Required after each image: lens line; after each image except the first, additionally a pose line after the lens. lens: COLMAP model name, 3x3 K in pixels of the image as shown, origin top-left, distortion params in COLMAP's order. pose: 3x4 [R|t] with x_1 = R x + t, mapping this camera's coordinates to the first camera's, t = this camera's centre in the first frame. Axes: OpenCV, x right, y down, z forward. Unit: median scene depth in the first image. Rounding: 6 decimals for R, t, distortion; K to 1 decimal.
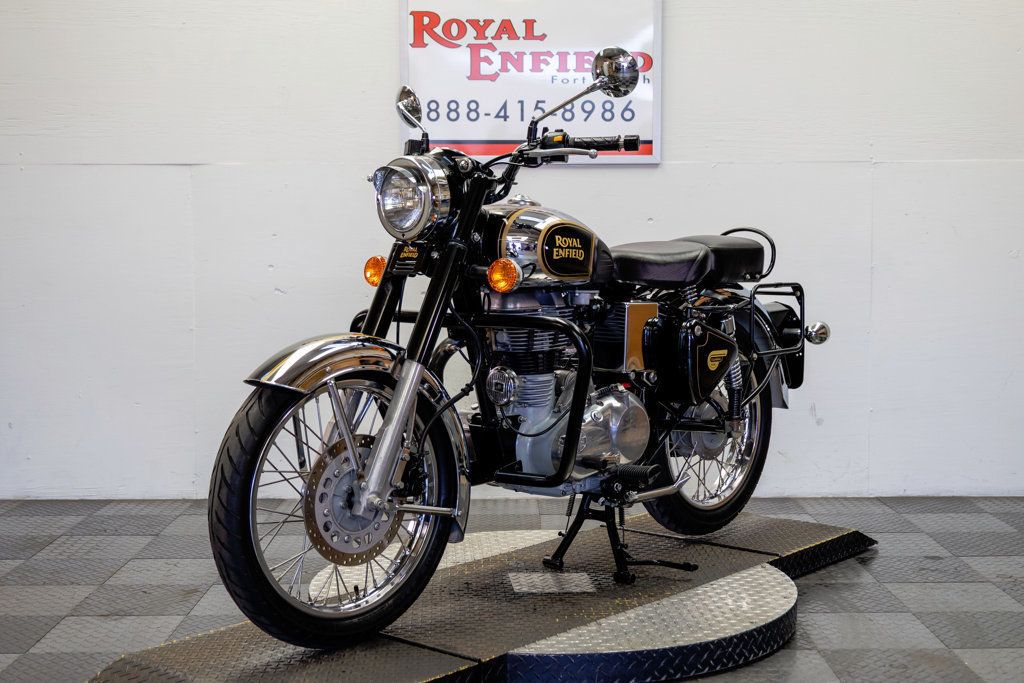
lens RADIAL K [[1432.3, 0, 512.0], [0, 1432.3, 341.5], [0, 0, 1]] dist [0.046931, -0.103084]
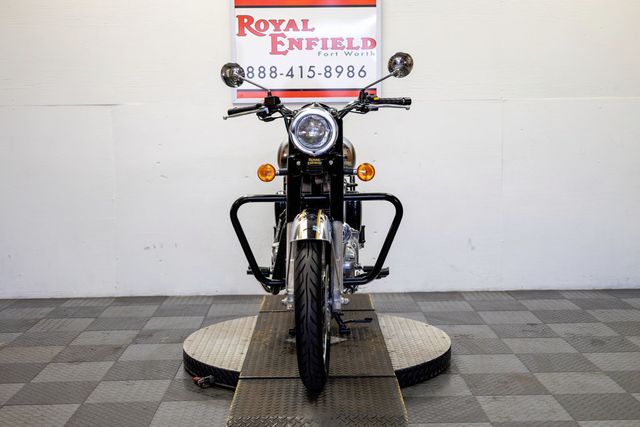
lens RADIAL K [[897.1, 0, 320.6], [0, 897.1, 220.5], [0, 0, 1]] dist [0.022824, 0.035767]
pose [[0.999815, -0.011450, 0.015451, 0.011309], [0.011009, 0.999539, 0.028298, -0.011536], [-0.015768, -0.028123, 0.999480, -0.094840]]
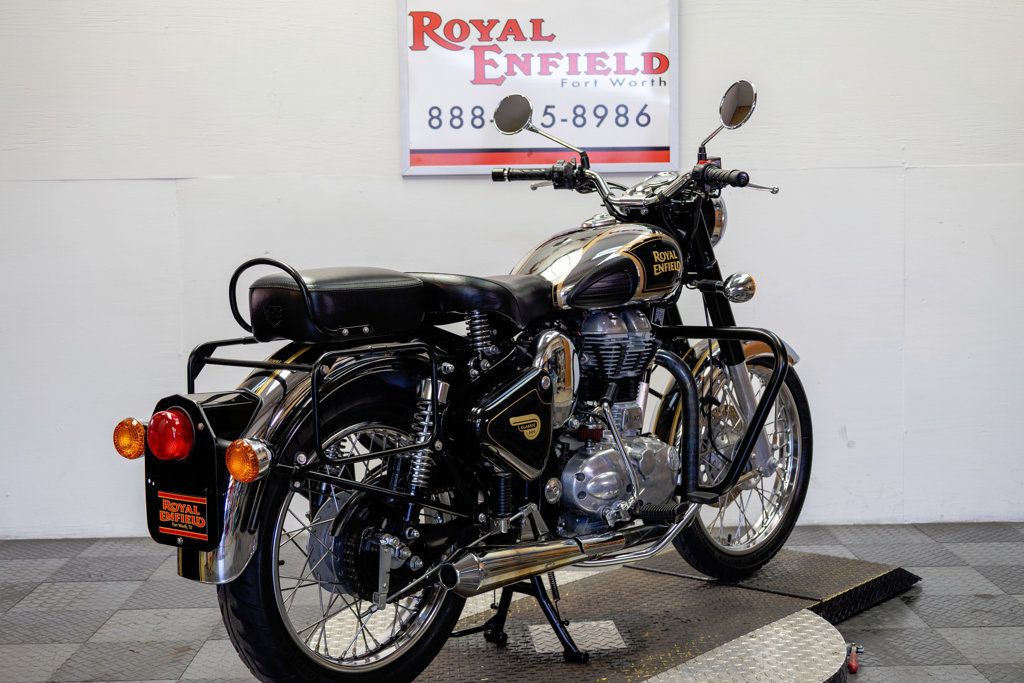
lens RADIAL K [[1435.4, 0, 512.9], [0, 1435.4, 352.6], [0, 0, 1]] dist [0.022824, 0.035767]
pose [[0.999890, -0.013154, 0.006824, -0.012725], [0.013093, 0.999875, 0.008890, -0.015722], [-0.006940, -0.008800, 0.999937, 0.062678]]
